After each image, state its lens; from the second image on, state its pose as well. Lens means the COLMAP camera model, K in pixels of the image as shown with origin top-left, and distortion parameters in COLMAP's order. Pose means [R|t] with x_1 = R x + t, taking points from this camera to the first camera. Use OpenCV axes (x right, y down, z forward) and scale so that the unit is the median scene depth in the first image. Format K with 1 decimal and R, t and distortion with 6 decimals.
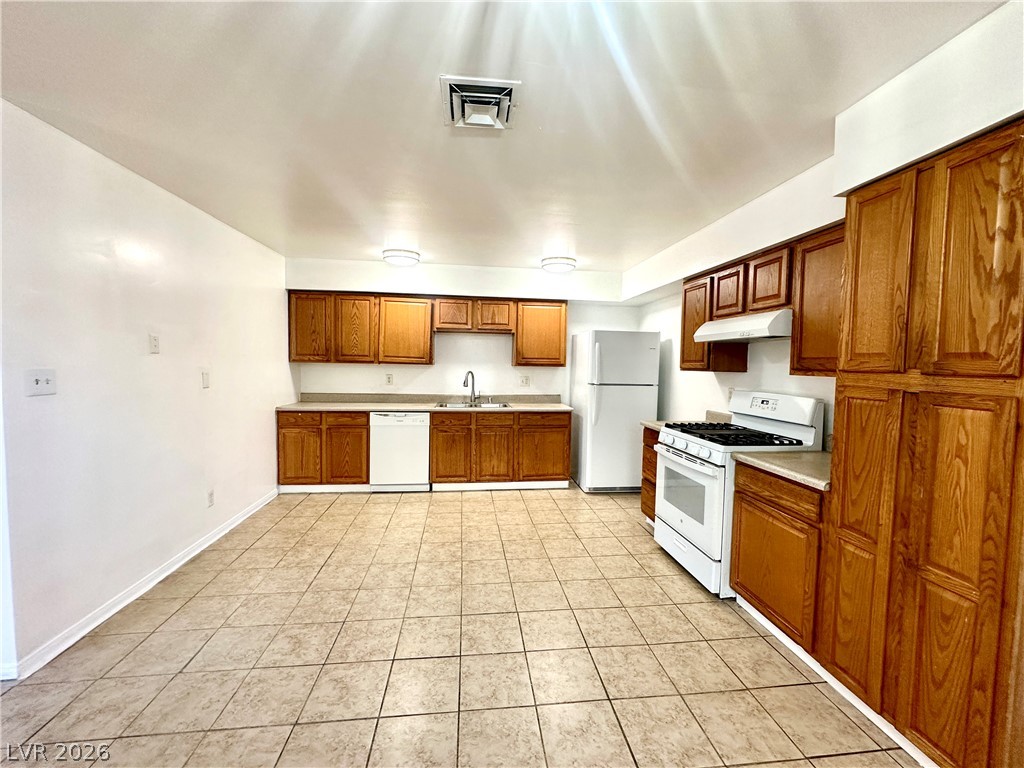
lens RADIAL K [[408.7, 0, 513.5], [0, 408.7, 382.2], [0, 0, 1]] dist [-0.000414, 0.000116]
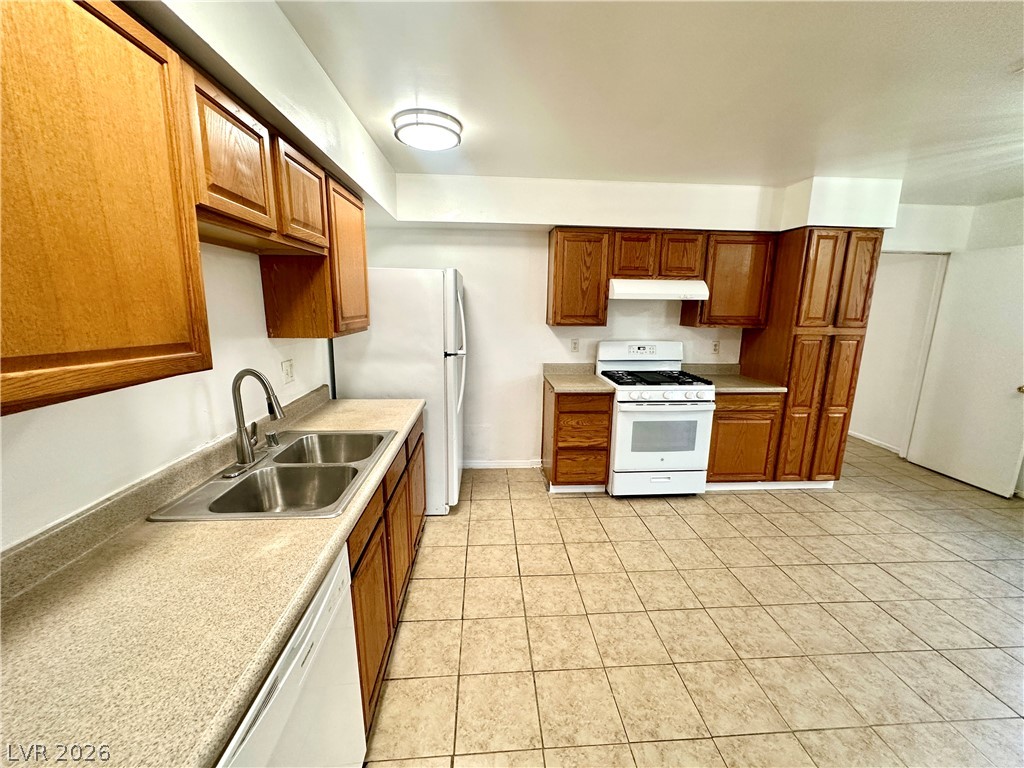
lens RADIAL K [[408.7, 0, 513.5], [0, 408.7, 382.2], [0, 0, 1]] dist [-0.000414, 0.000116]
pose [[0.049288, -0.207411, 0.977011, -0.499974], [0.036258, 0.977927, 0.205776, -0.092182], [-0.998126, 0.025282, 0.055720, 0.972458]]
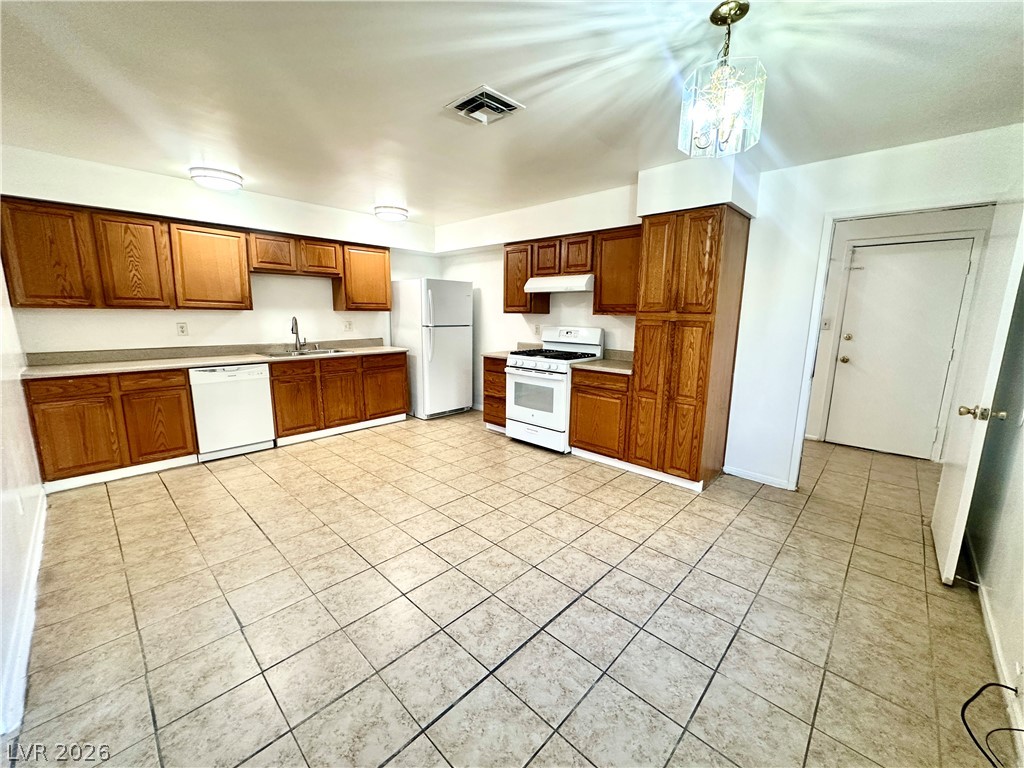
lens RADIAL K [[408.7, 0, 513.5], [0, 408.7, 382.2], [0, 0, 1]] dist [-0.000414, 0.000116]
pose [[0.767456, -0.117820, 0.630182, -0.407372], [0.032176, 0.988808, 0.145684, 0.000665], [-0.640293, -0.091529, 0.762658, -0.056546]]
